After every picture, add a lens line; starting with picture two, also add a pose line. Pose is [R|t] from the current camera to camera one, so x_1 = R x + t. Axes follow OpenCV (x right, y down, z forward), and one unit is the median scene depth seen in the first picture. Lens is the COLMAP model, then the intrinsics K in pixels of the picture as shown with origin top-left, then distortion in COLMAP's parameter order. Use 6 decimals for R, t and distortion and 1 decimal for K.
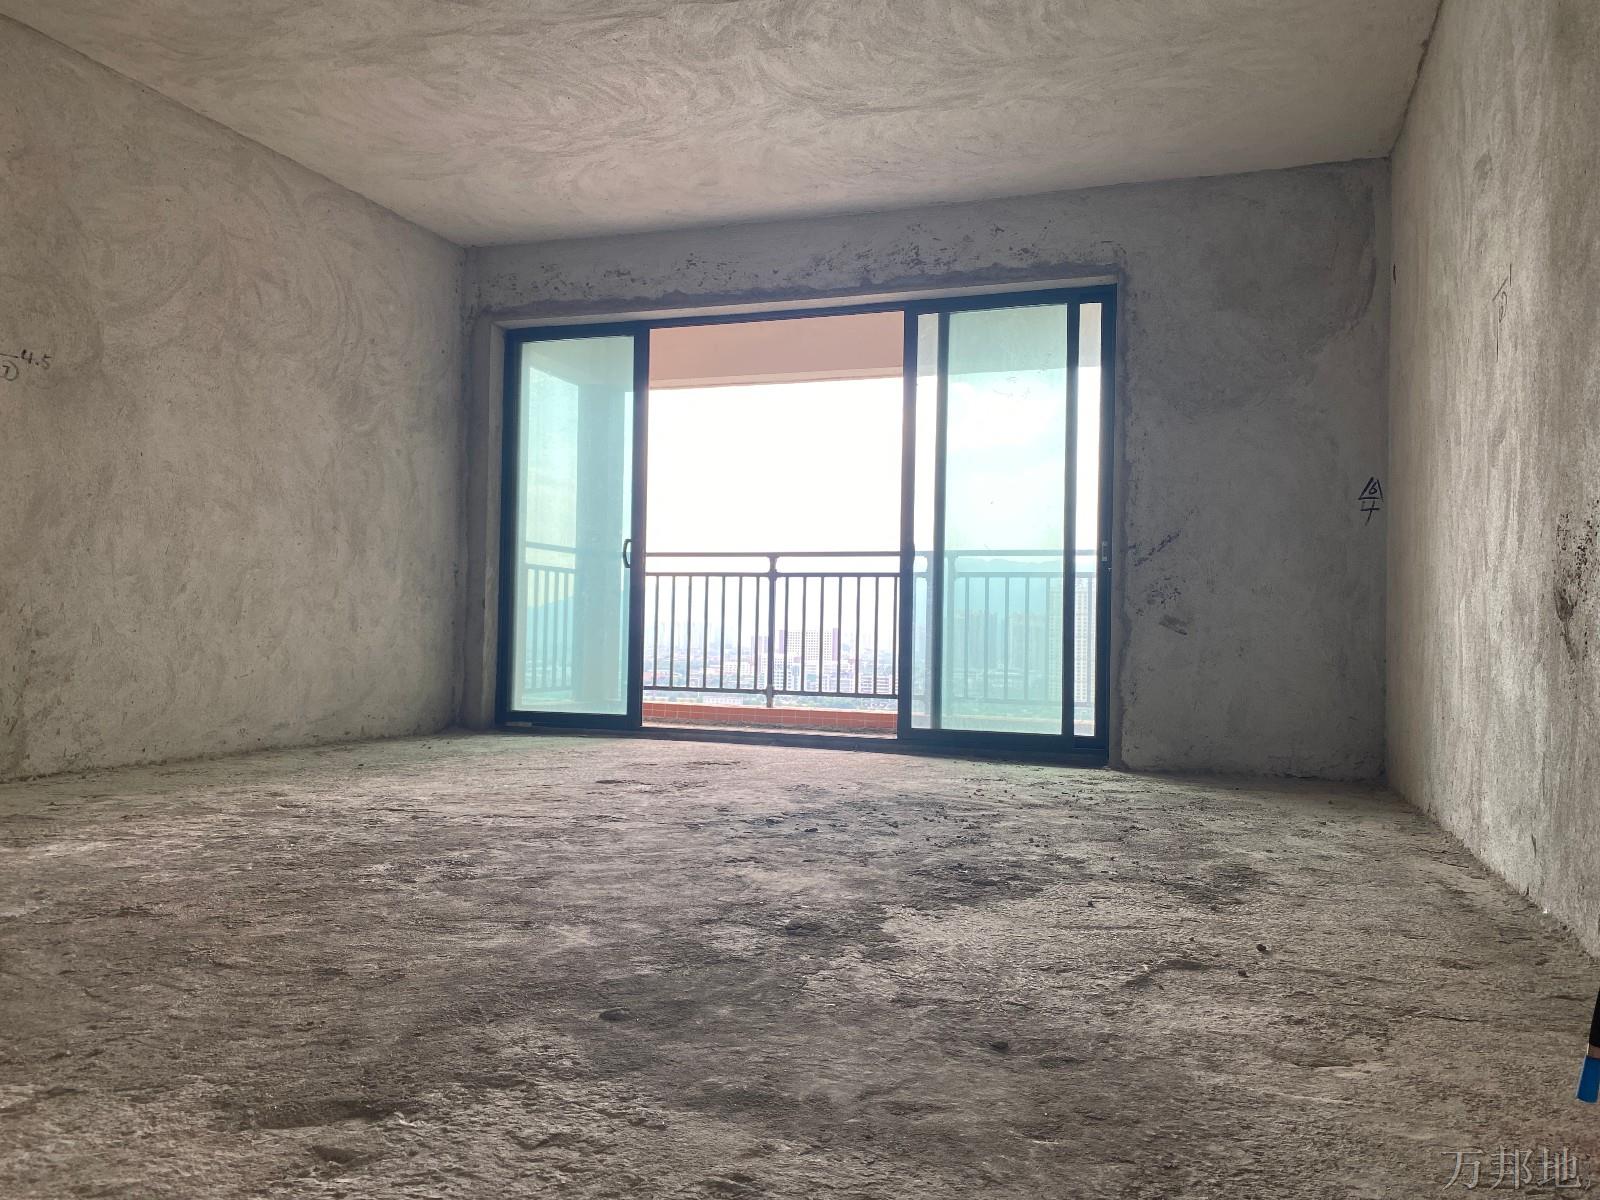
lens RADIAL K [[1203.0, 0, 800.0], [0, 1203.0, 600.0], [0, 0, 1]] dist [0.024643, -0.031683]
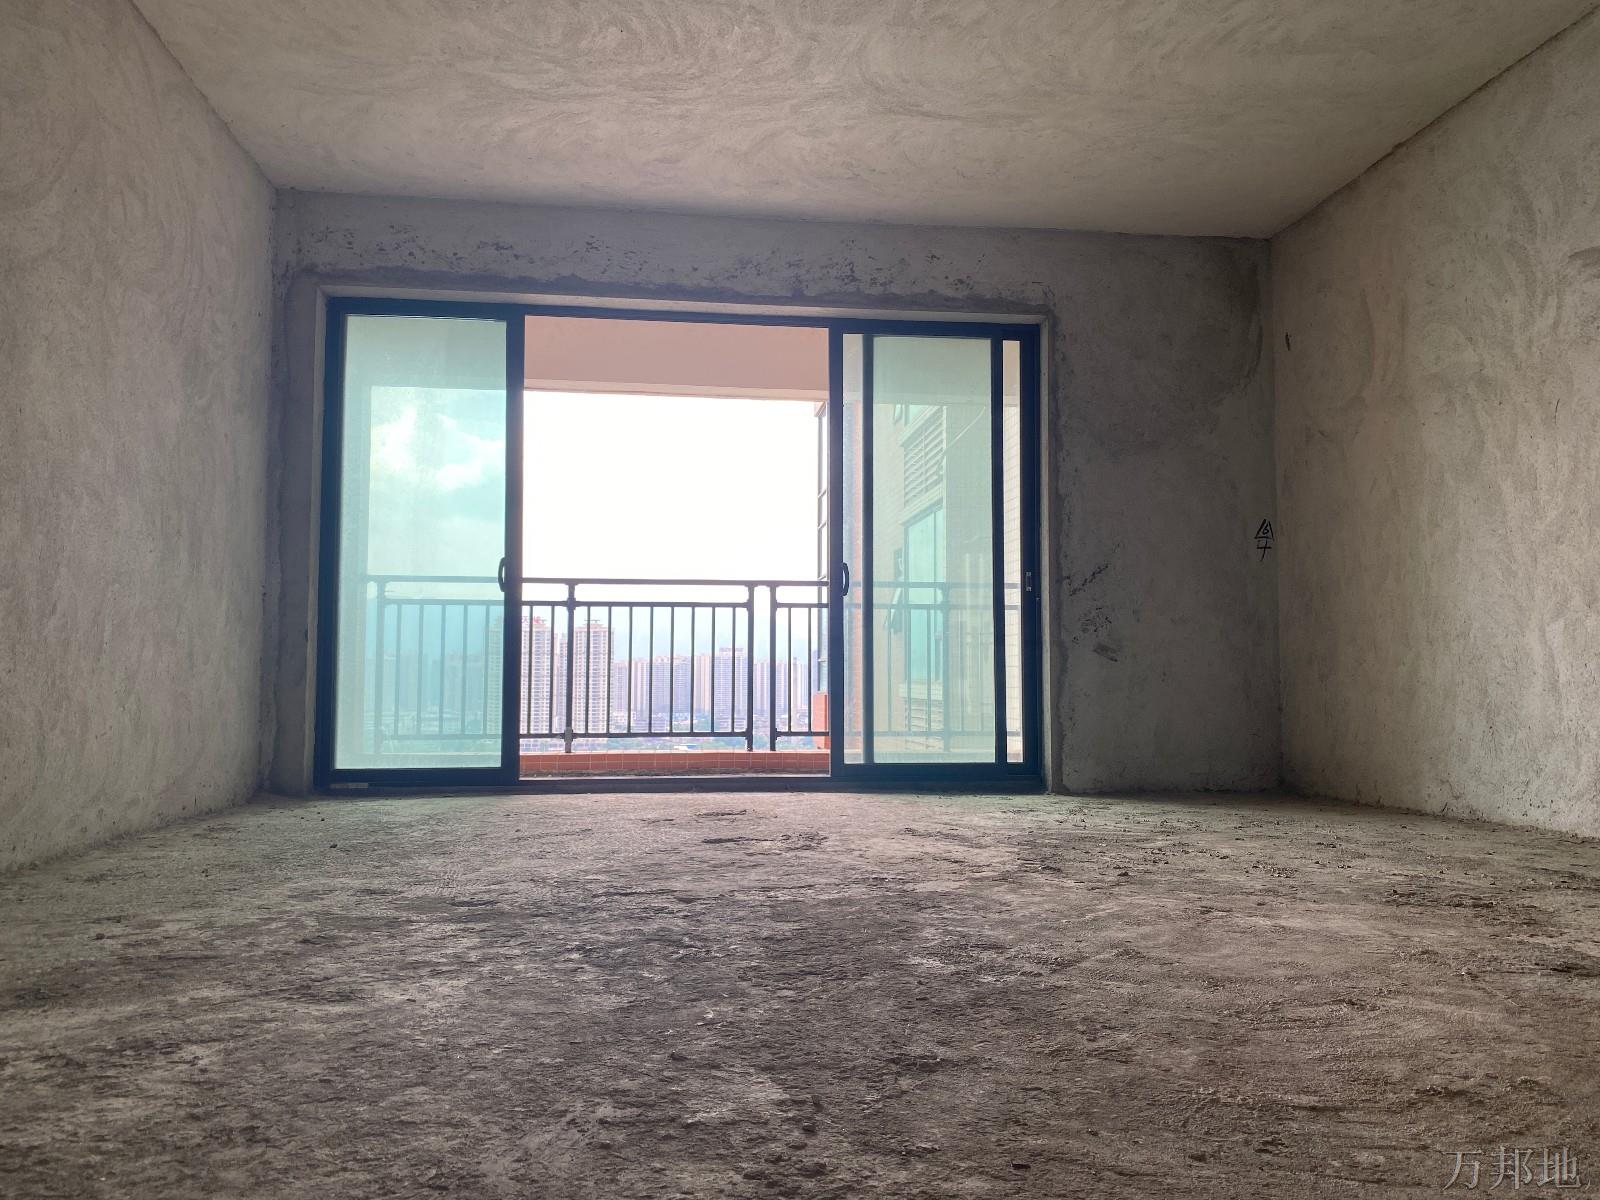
lens RADIAL K [[1203.0, 0, 800.0], [0, 1203.0, 600.0], [0, 0, 1]] dist [0.024643, -0.031683]
pose [[0.897983, 0.011050, 0.439891, -0.361595], [0.003378, 0.999482, -0.032002, 0.007195], [-0.440017, 0.030223, 0.897481, 0.161678]]
